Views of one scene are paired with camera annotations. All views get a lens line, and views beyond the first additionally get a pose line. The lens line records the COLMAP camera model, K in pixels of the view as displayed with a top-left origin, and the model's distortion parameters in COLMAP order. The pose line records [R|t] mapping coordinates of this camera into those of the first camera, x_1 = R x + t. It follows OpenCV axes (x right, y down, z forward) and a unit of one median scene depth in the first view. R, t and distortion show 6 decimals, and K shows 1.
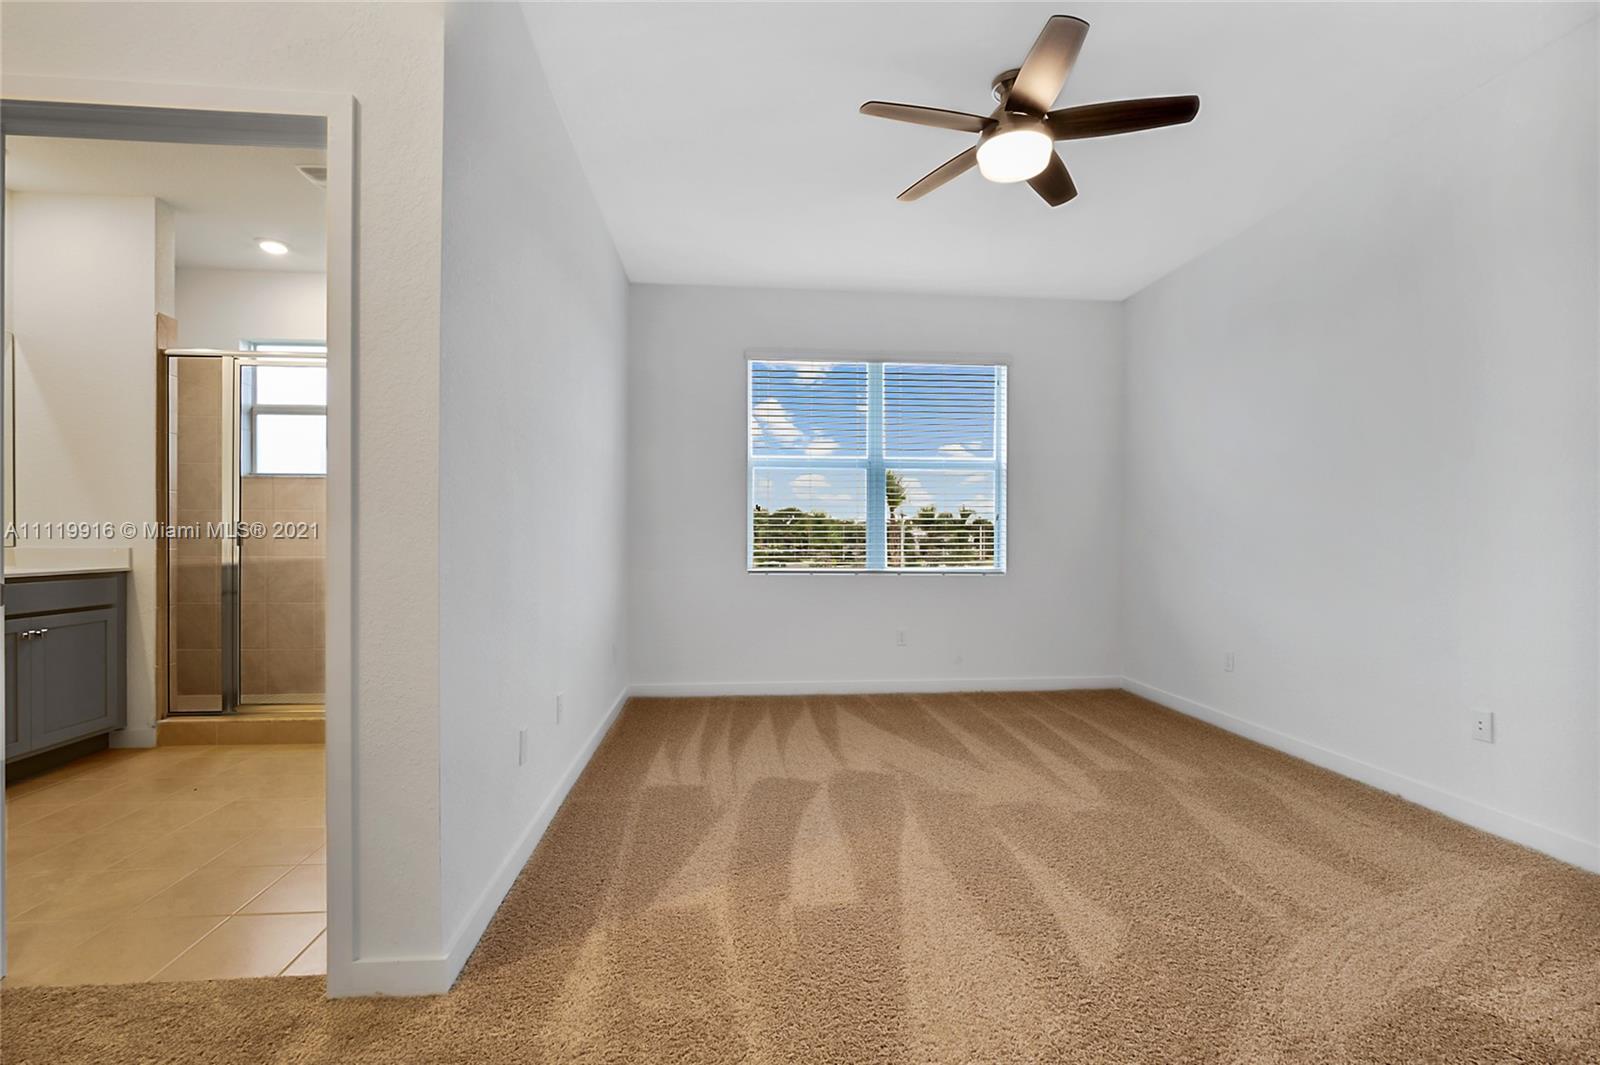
lens RADIAL K [[699.5, 0, 791.4], [0, 699.5, 540.7], [0, 0, 1]] dist [-0.010031, 0.000360]
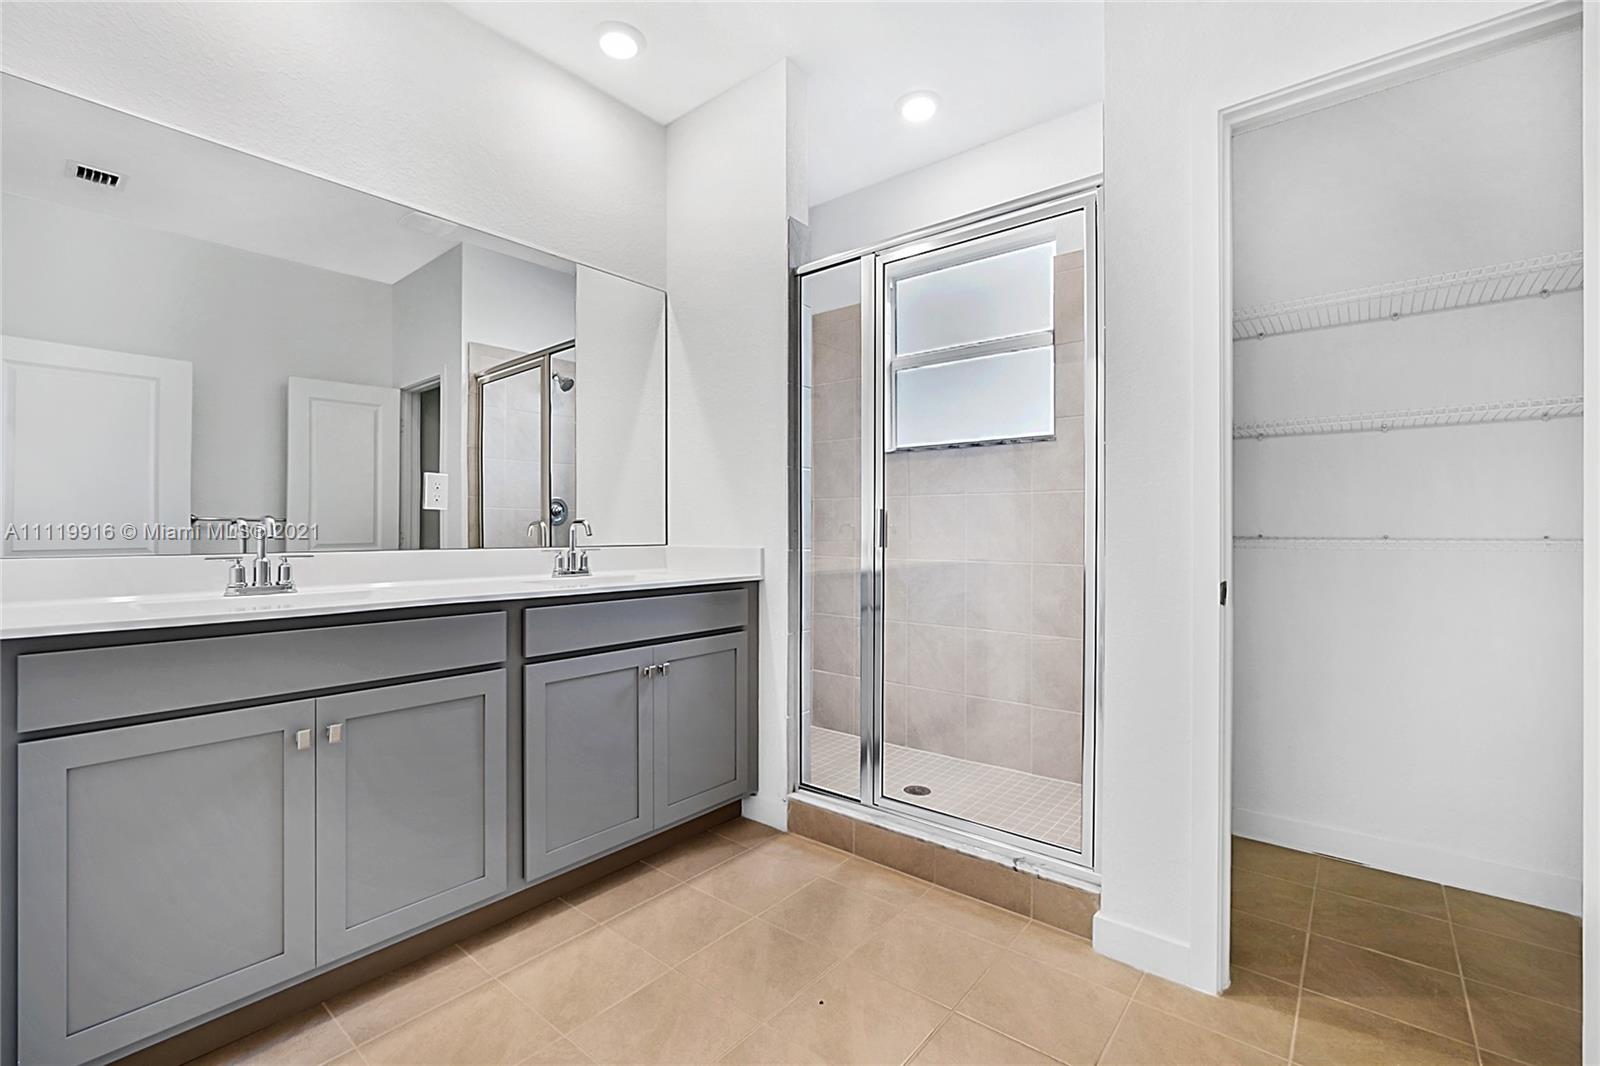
lens RADIAL K [[699.5, 0, 791.4], [0, 699.5, 541.2], [0, 0, 1]] dist [-0.010031, 0.000360]
pose [[0.704927, 0.007290, -0.709242, -0.396168], [0.001748, 0.999926, 0.012016, -0.005290], [0.709278, -0.009710, 0.704862, 0.486082]]
